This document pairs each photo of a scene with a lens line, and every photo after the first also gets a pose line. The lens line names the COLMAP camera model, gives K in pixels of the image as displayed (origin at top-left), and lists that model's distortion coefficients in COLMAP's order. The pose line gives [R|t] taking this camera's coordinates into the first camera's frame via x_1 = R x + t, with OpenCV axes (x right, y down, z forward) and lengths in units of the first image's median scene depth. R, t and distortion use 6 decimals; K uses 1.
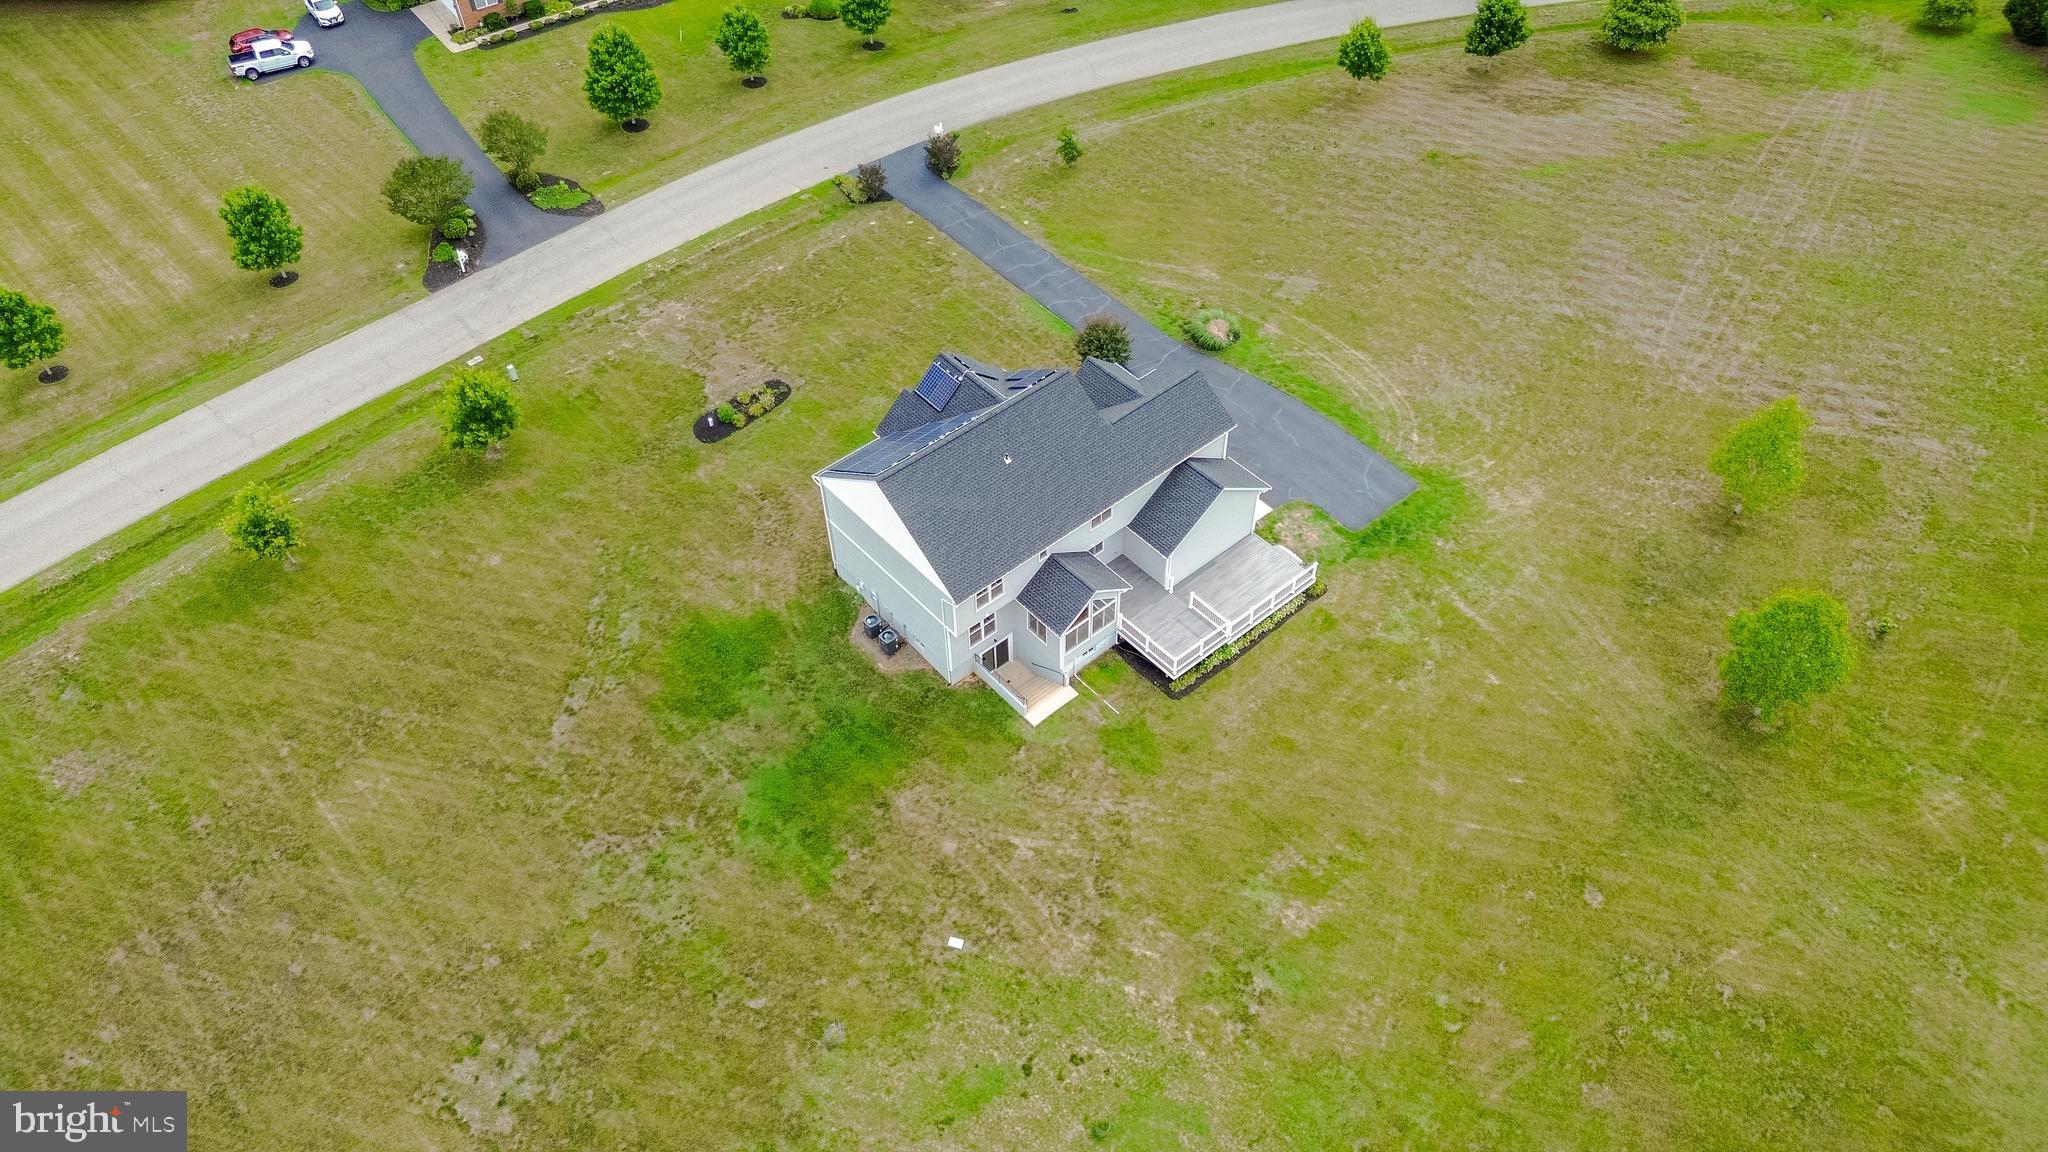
lens RADIAL K [[1473.9, 0, 1023.3], [0, 1473.9, 546.0], [0, 0, 1]] dist [0.086561, -0.095885]
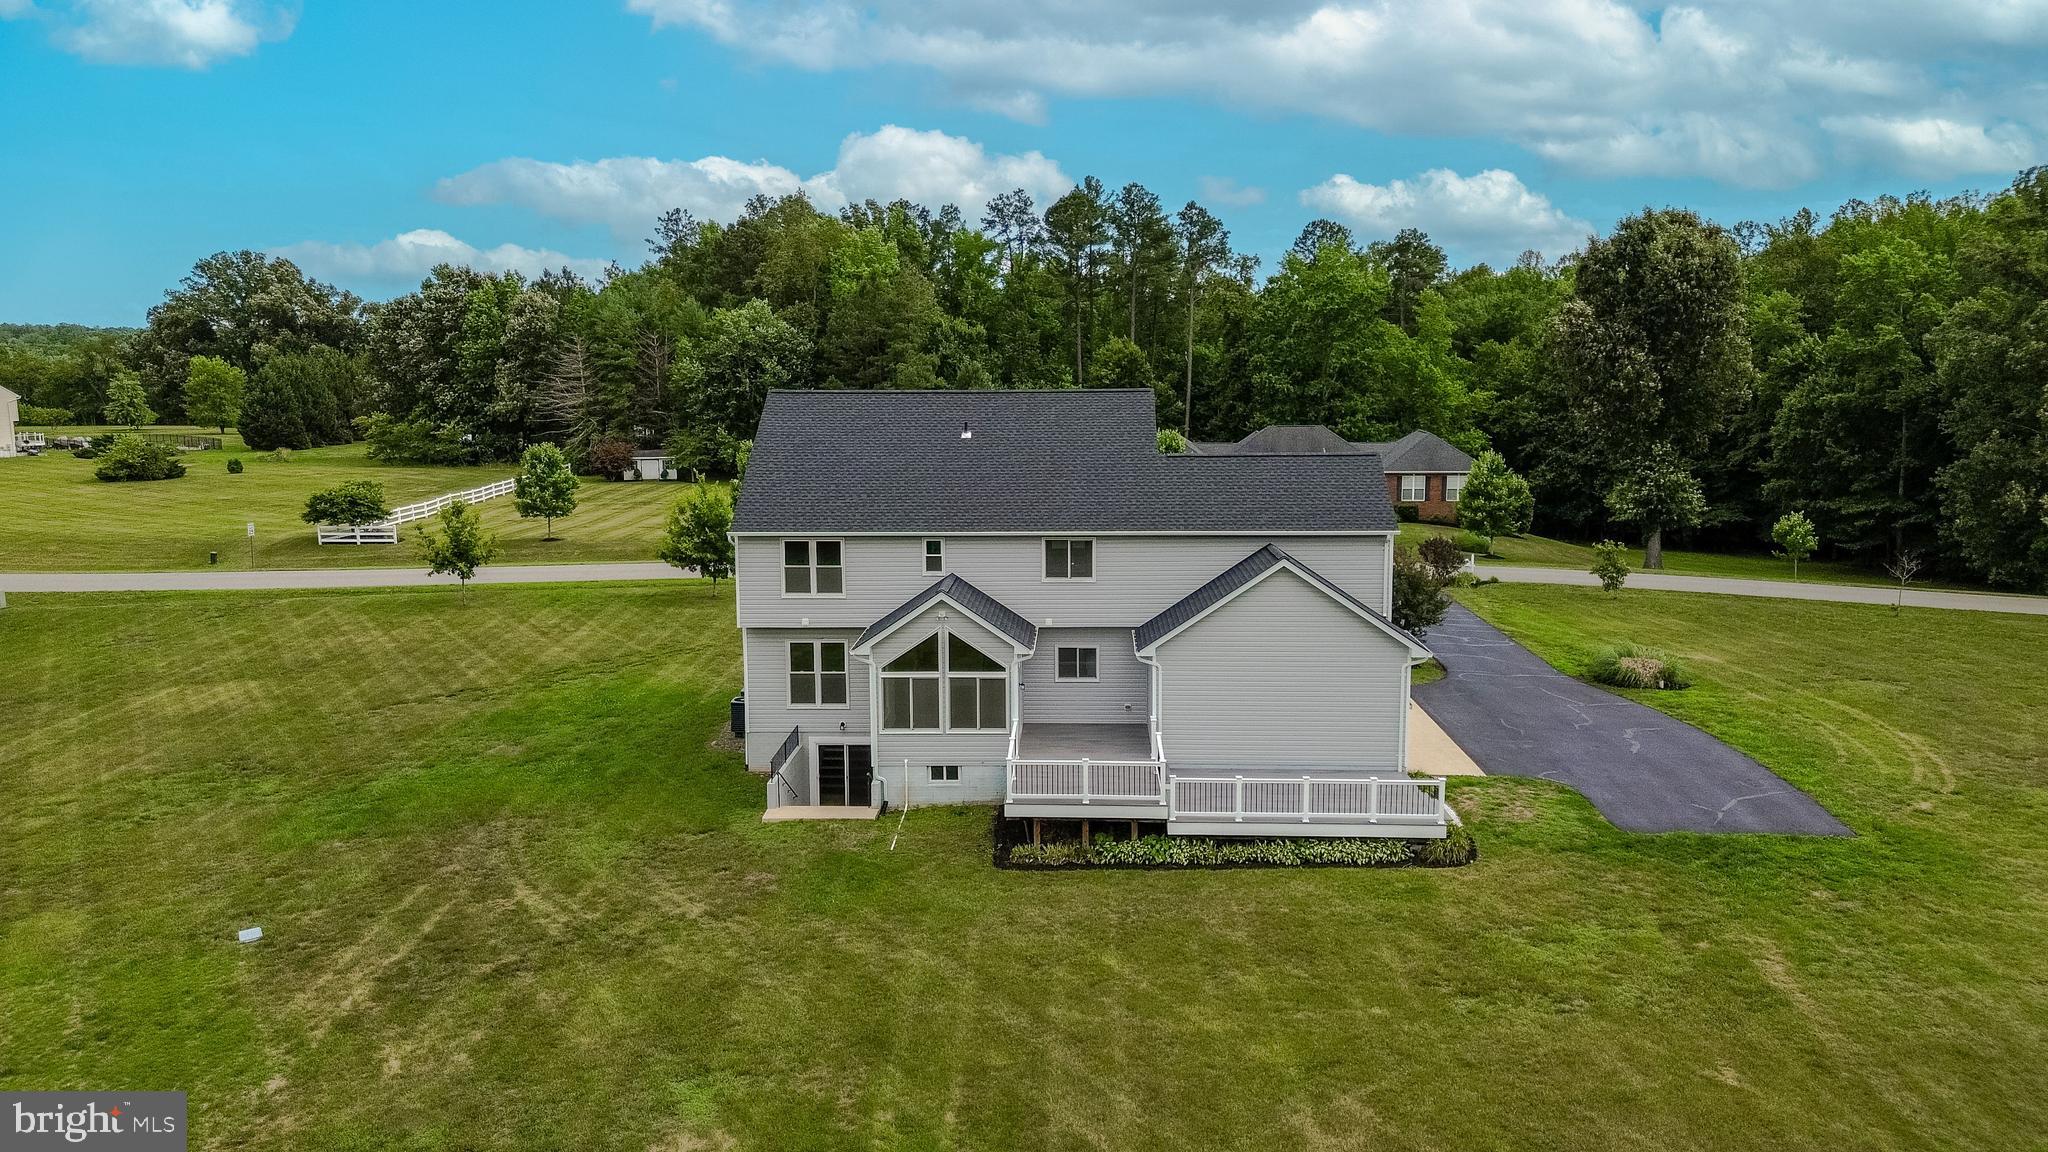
lens RADIAL K [[1446.2, 0, 1027.6], [0, 1446.2, 567.1], [0, 0, 1]] dist [0.083420, -0.089805]
pose [[0.732179, 0.106923, -0.672668, 0.400701], [-0.499777, 0.755318, -0.423932, 0.216758], [0.462750, 0.646578, 0.606465, 0.634030]]
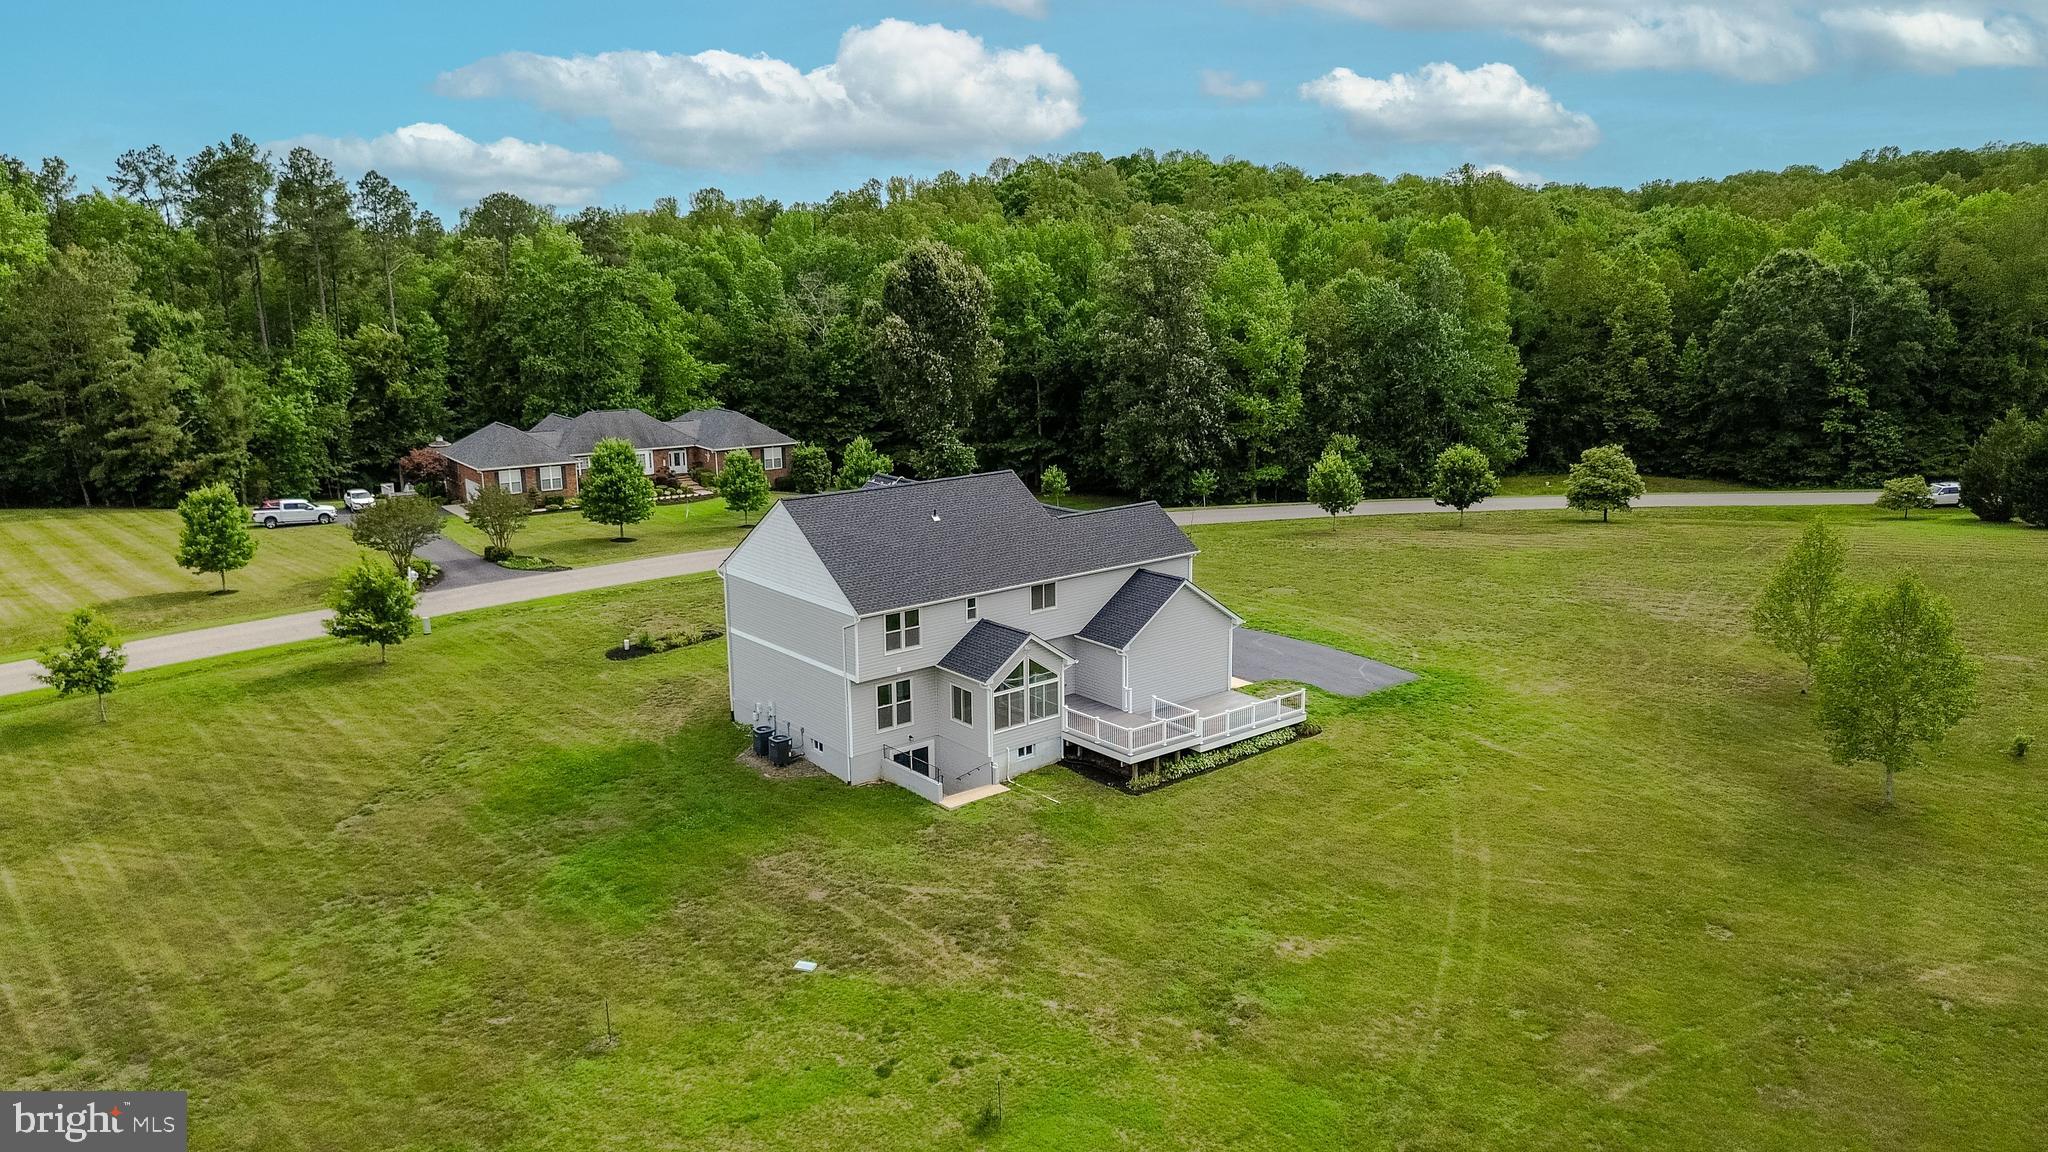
lens RADIAL K [[1449.2, 0, 1026.3], [0, 1449.2, 574.6], [0, 0, 1]] dist [0.075253, -0.080252]
pose [[0.999507, 0.011741, -0.029128, 0.065049], [-0.026089, 0.826745, -0.561971, 0.426604], [0.017483, 0.562454, 0.826644, 0.284771]]
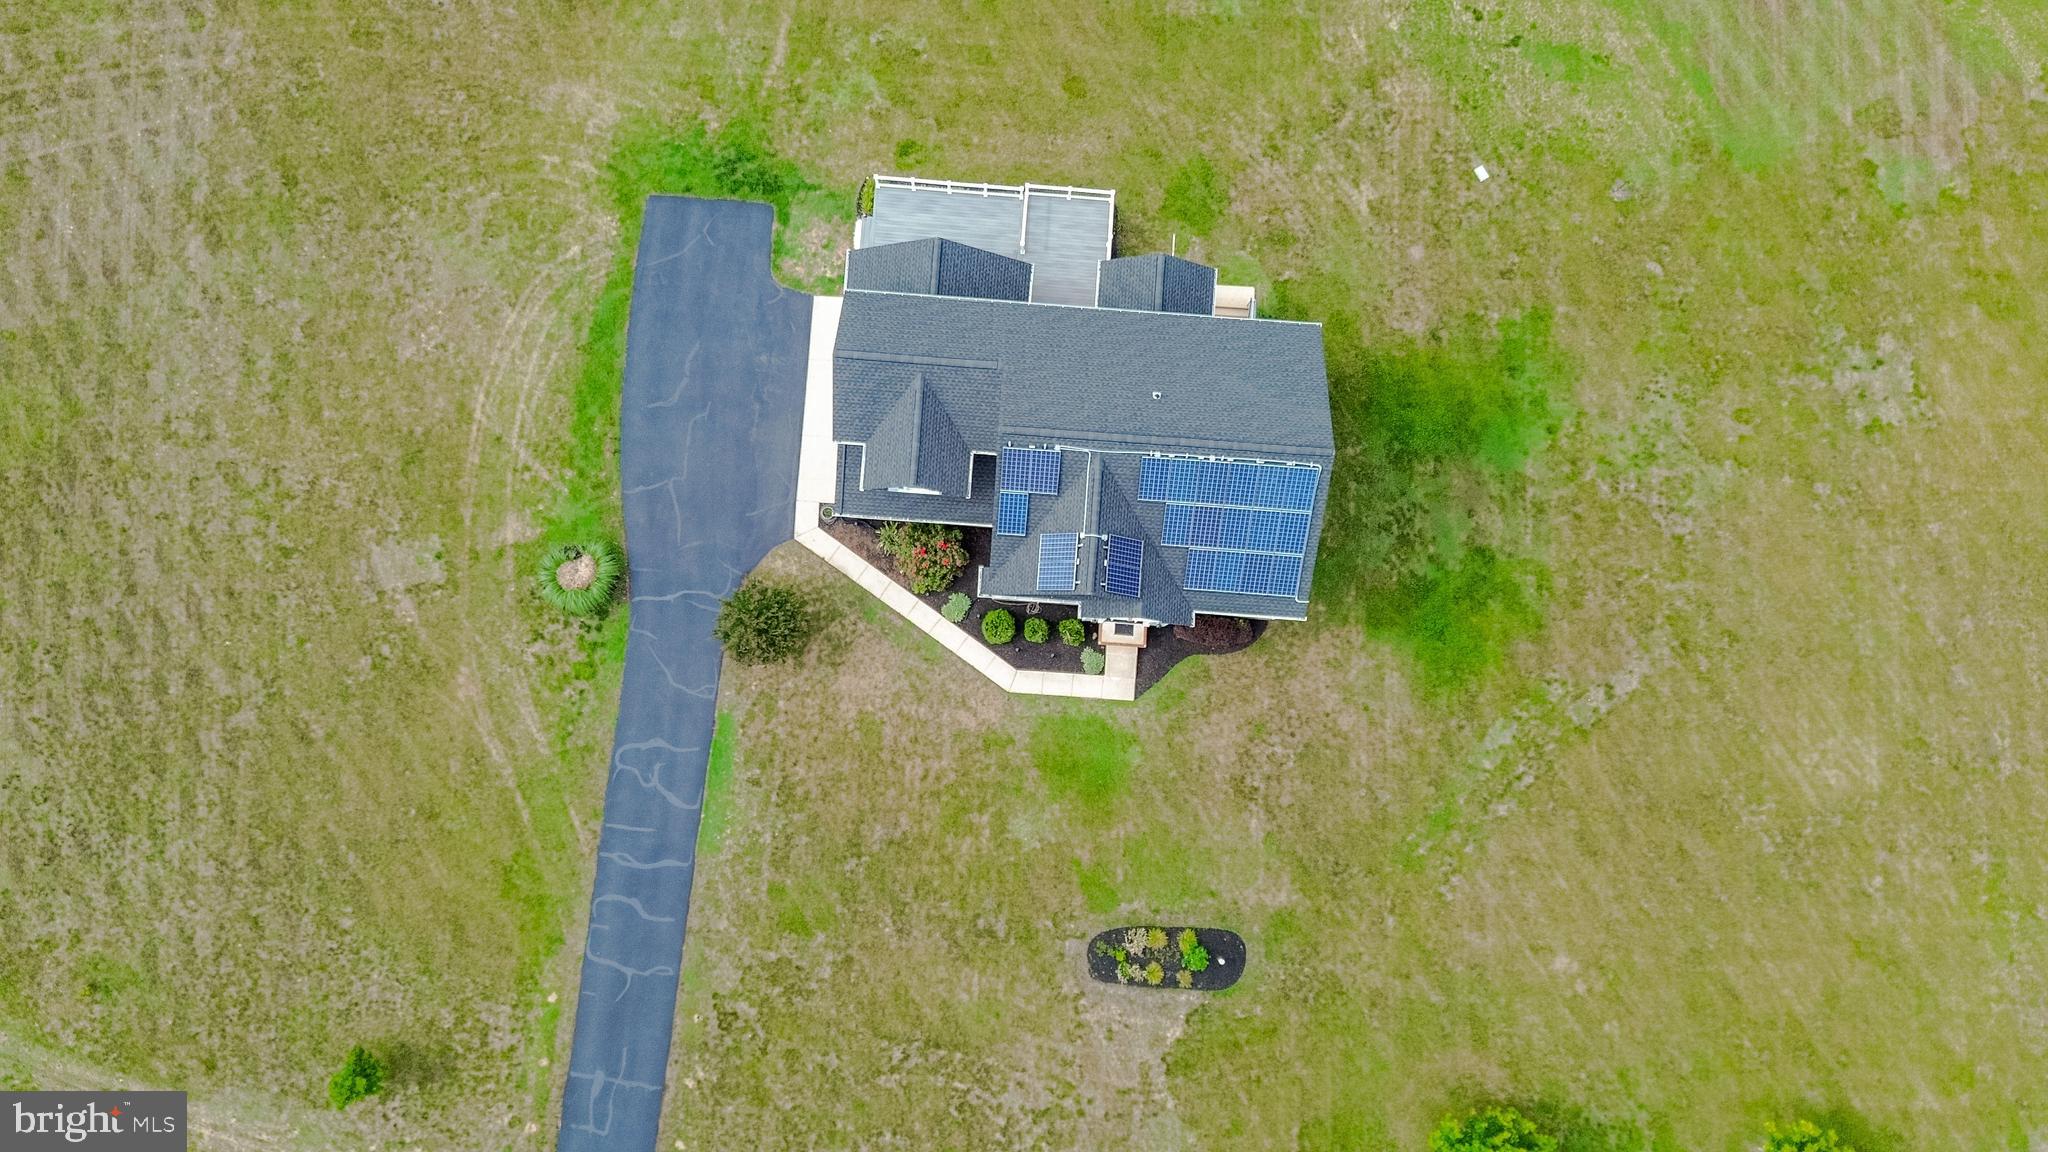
lens RADIAL K [[1457.4, 0, 1024.1], [0, 1457.4, 568.0], [0, 0, 1]] dist [0.052003, -0.044246]
pose [[-0.710042, -0.699492, 0.080943, -0.080289], [0.510599, -0.432294, 0.743243, -0.651712], [-0.484901, 0.569063, 0.664107, 0.545653]]
